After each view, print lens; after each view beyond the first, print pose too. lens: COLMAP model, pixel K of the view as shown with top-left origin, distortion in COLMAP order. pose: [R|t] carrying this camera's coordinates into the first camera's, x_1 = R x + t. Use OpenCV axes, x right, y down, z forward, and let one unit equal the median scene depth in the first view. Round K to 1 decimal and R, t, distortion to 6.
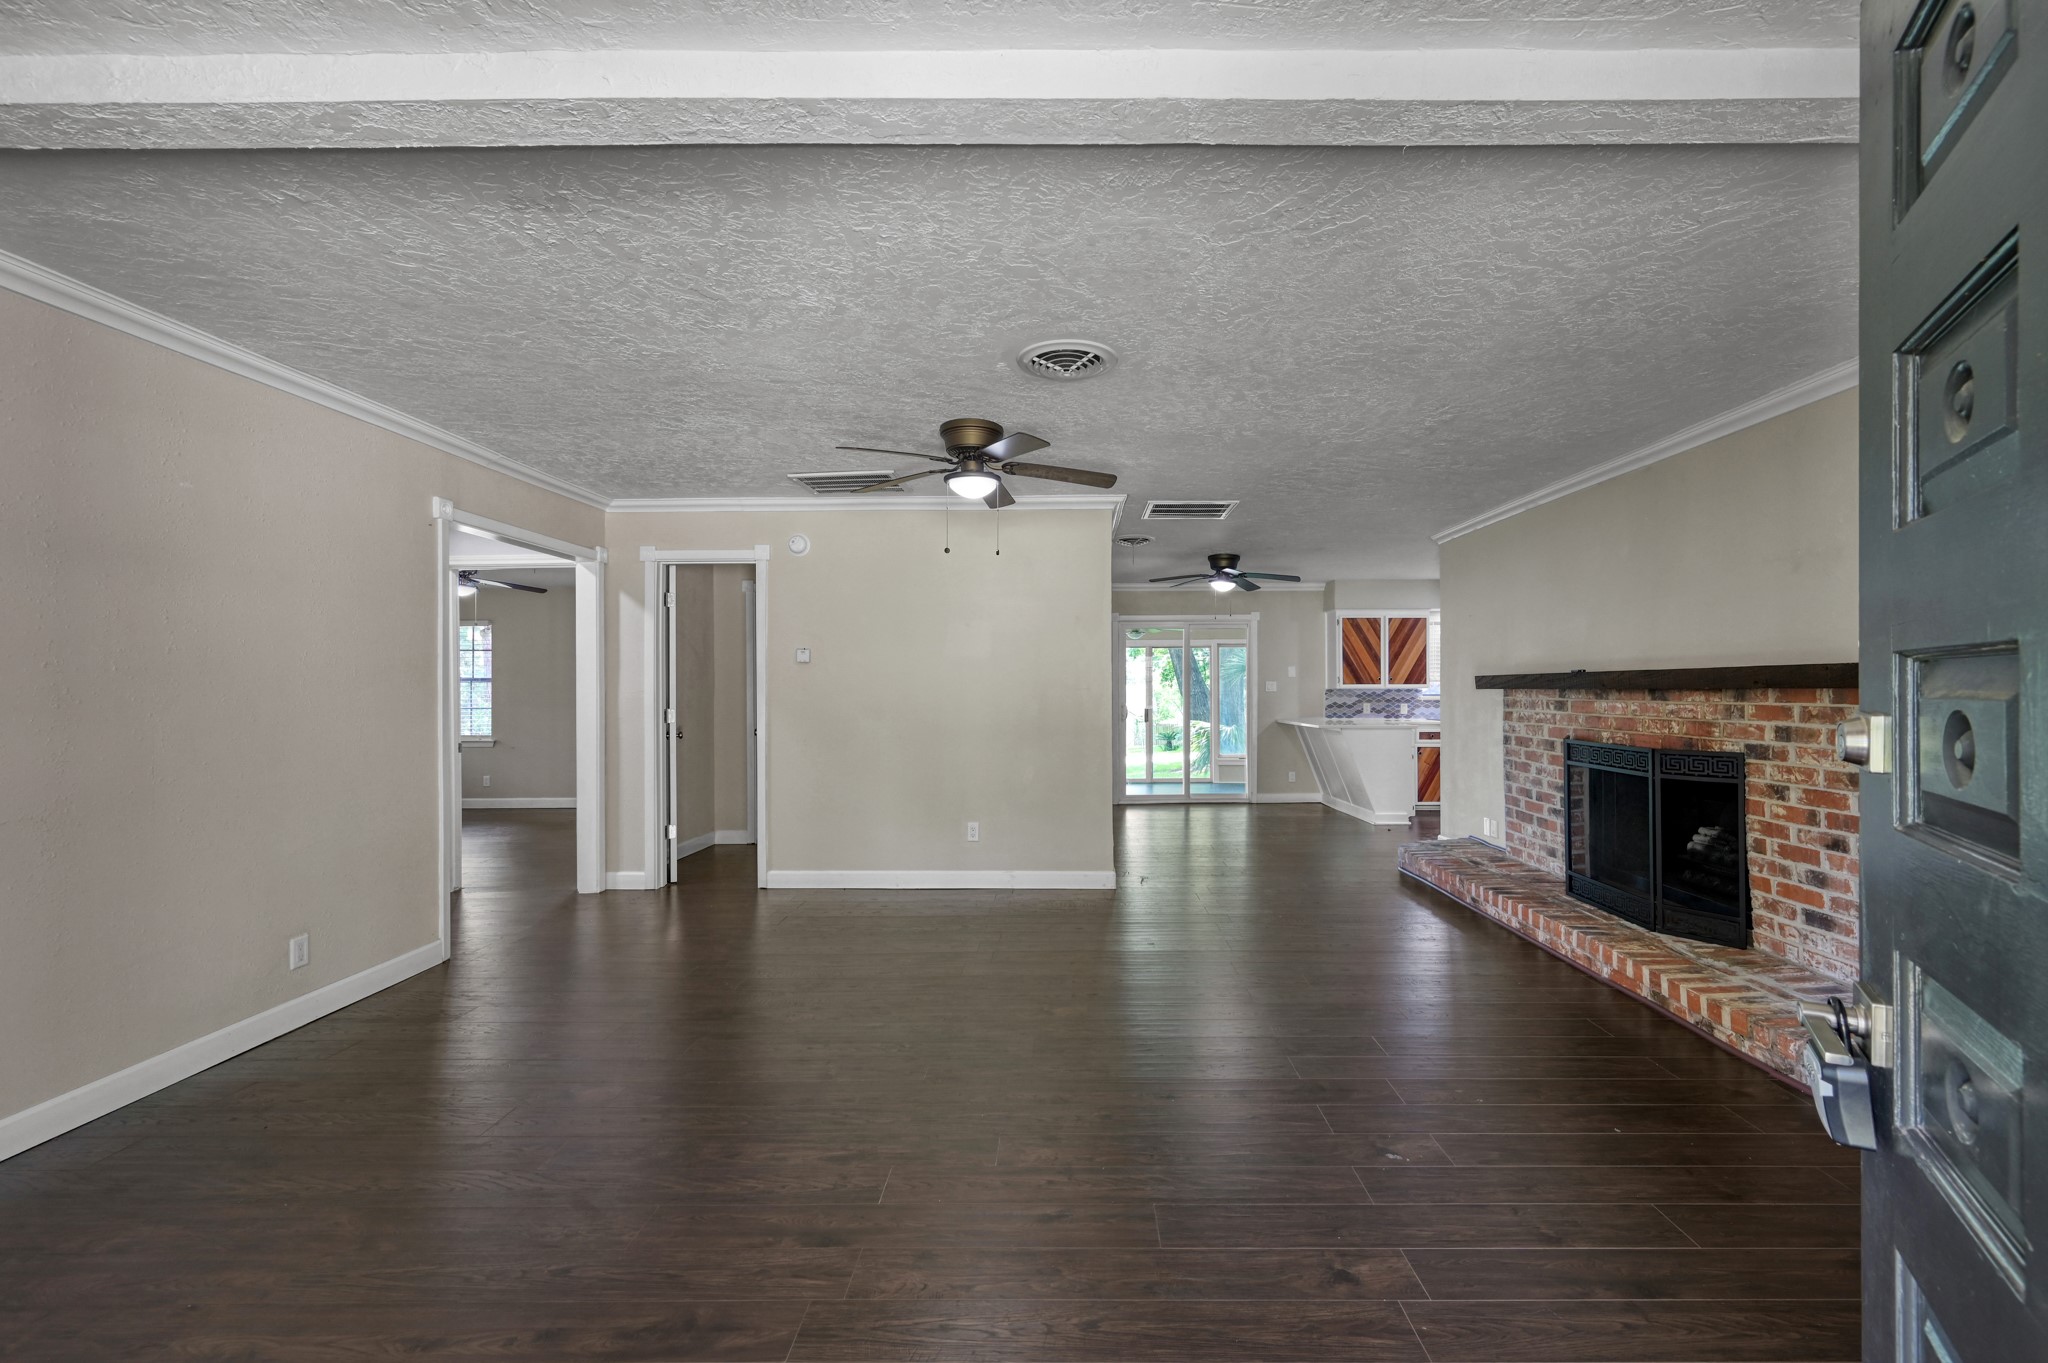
lens RADIAL K [[814.6, 0, 1064.1], [0, 814.6, 704.6], [0, 0, 1]] dist [-0.002548, -0.000346]
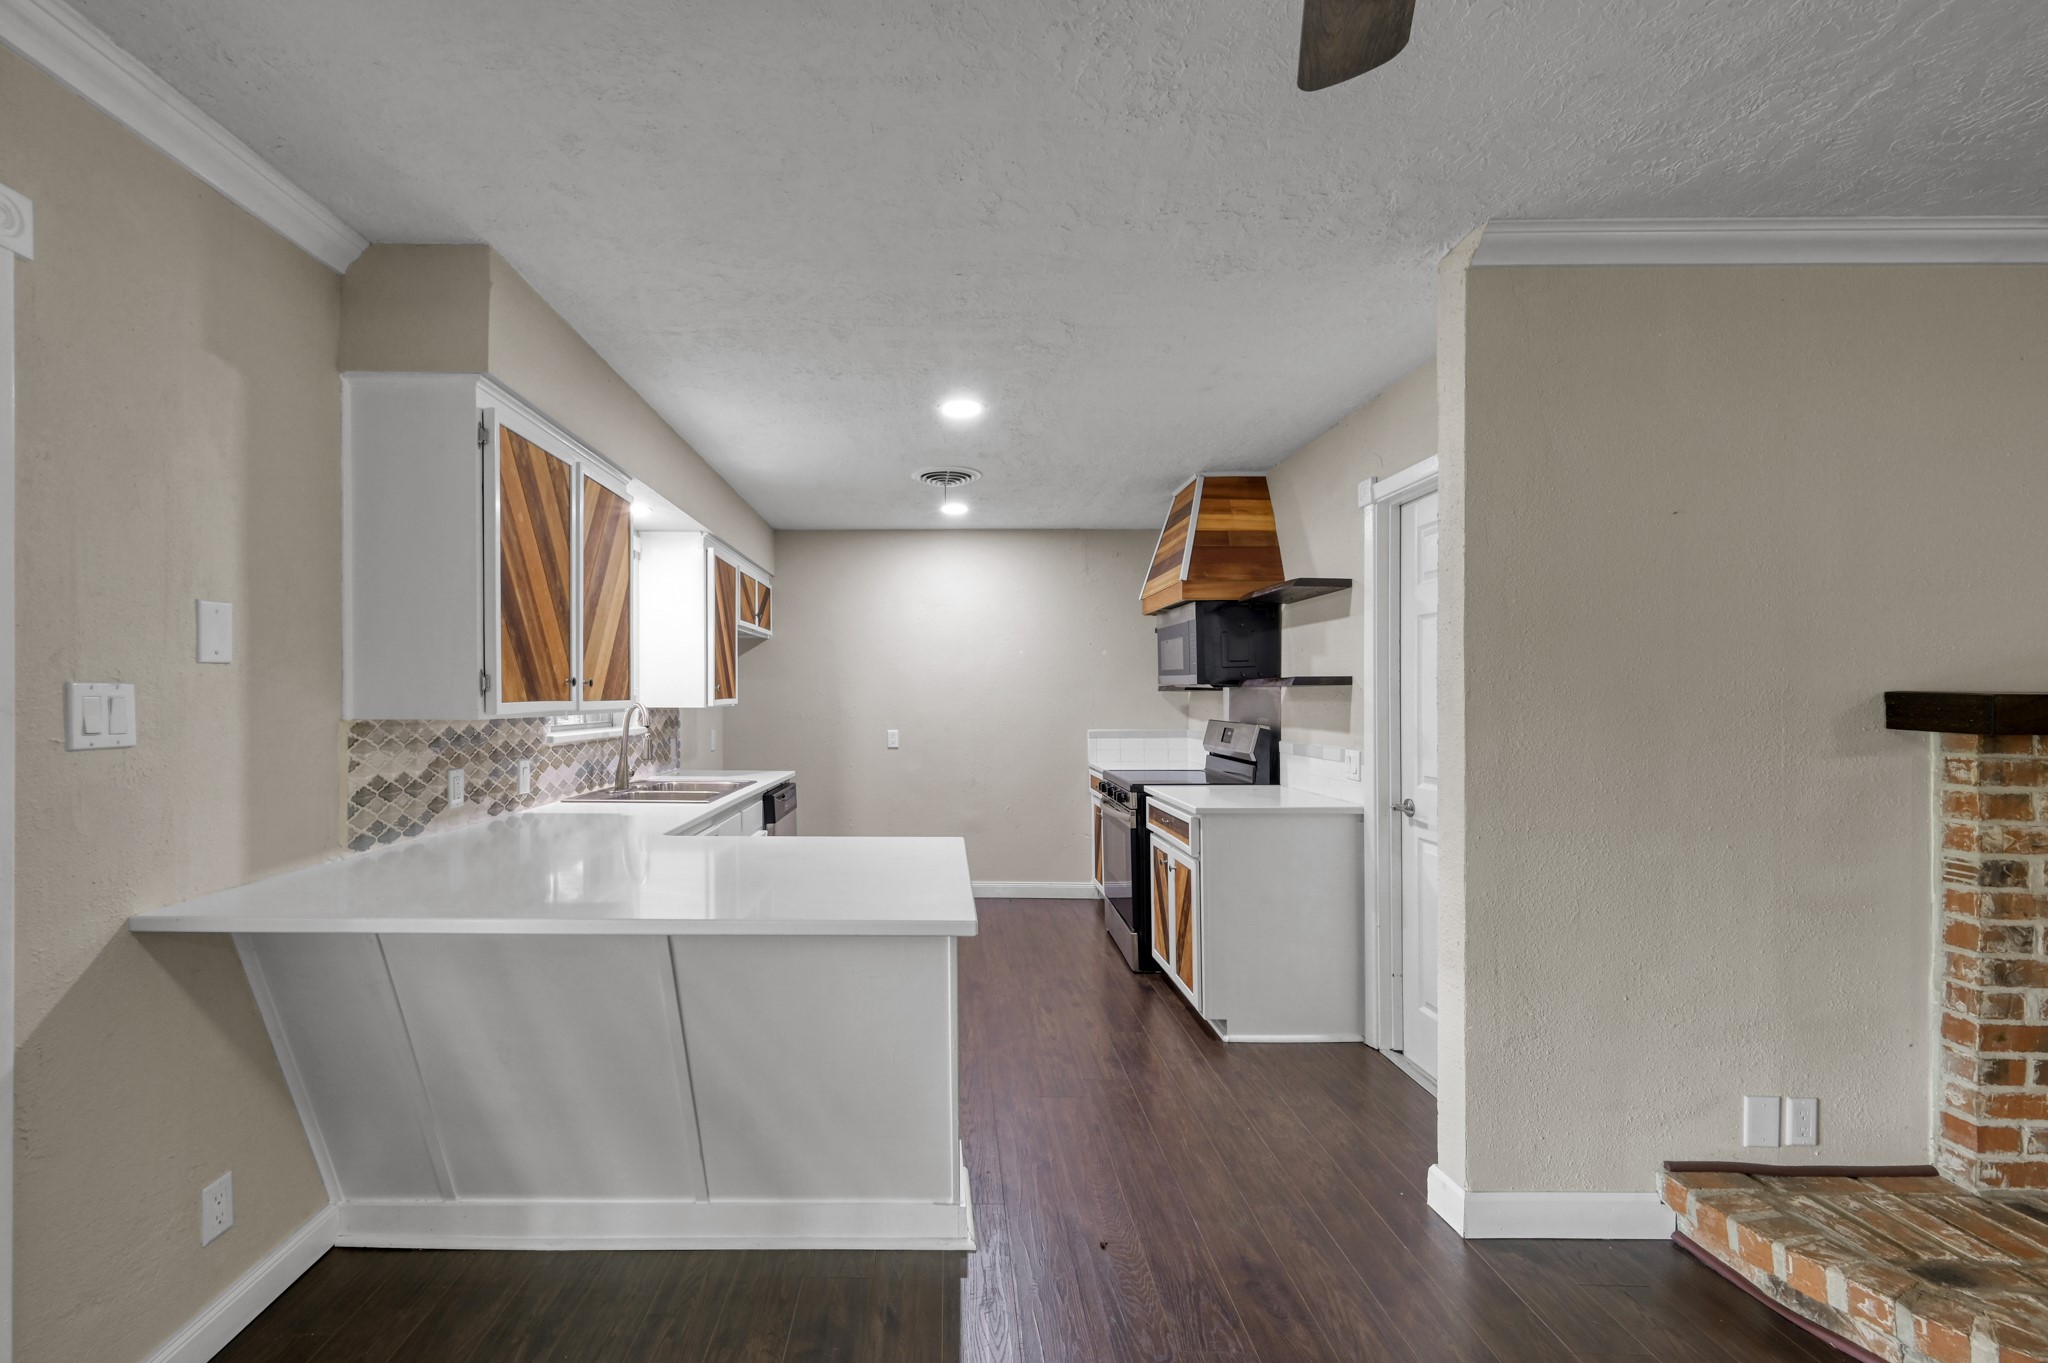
lens RADIAL K [[845.2, 0, 931.3], [0, 845.2, 697.0], [0, 0, 1]] dist [0.003612, 0.000297]
pose [[0.013046, 0.002744, 0.999911, 0.181781], [0.013459, 0.999905, -0.002920, -0.045638], [-0.999824, 0.013496, 0.013008, 1.672227]]
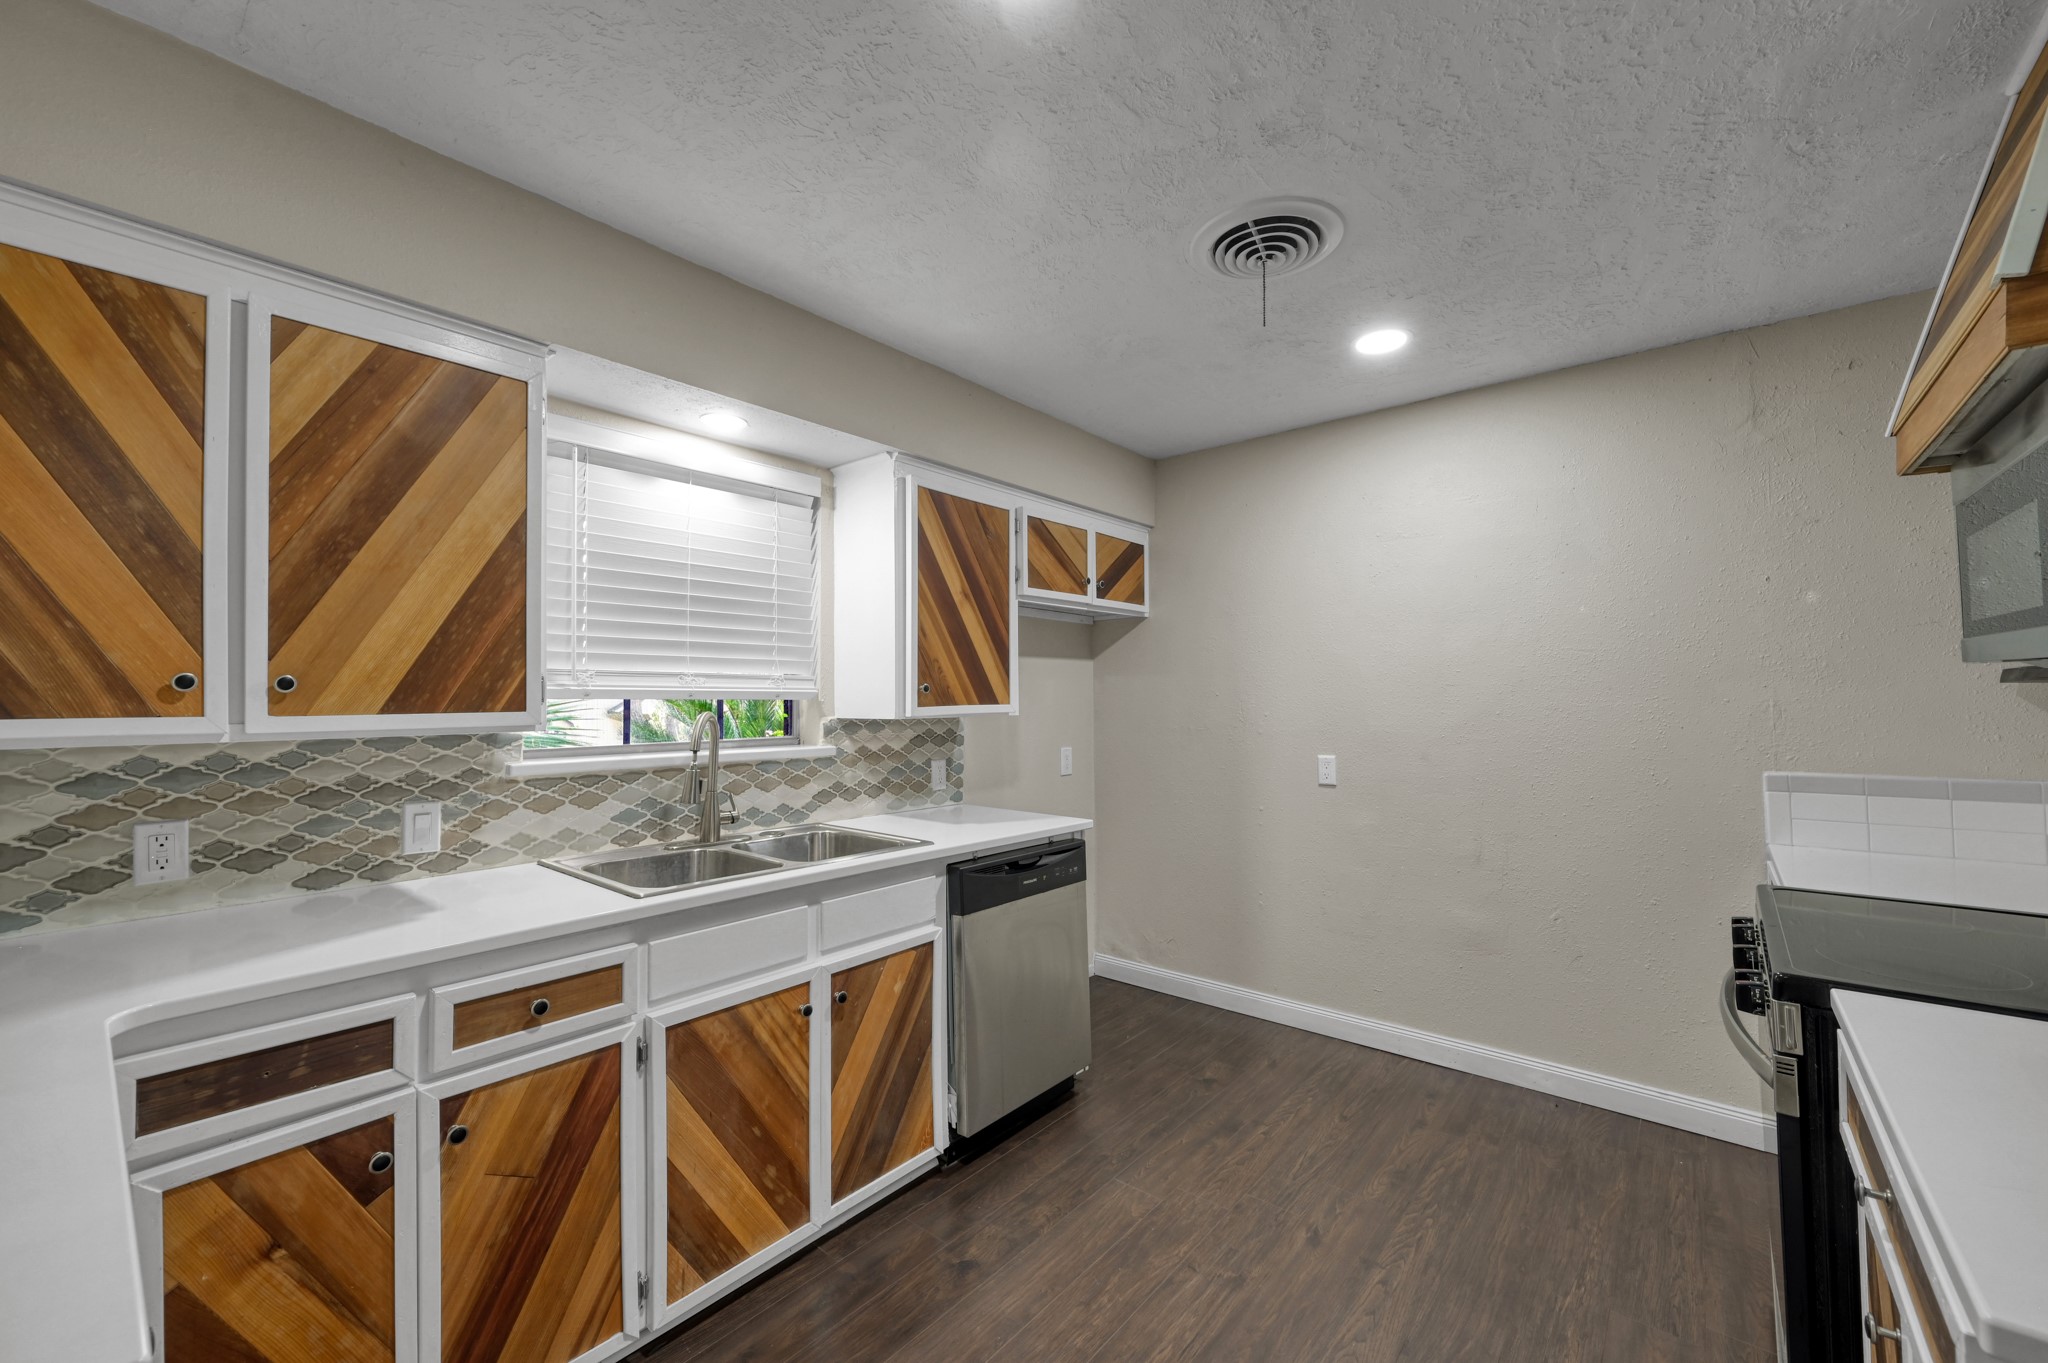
lens RADIAL K [[809.6, 0, 1030.0], [0, 809.6, 678.2], [0, 0, 1]] dist [-0.000839, 0.000364]
pose [[0.636922, 0.018943, 0.770695, 0.711440], [0.013330, 0.999278, -0.035577, -0.047403], [-0.770813, 0.032933, 0.636210, 1.491553]]
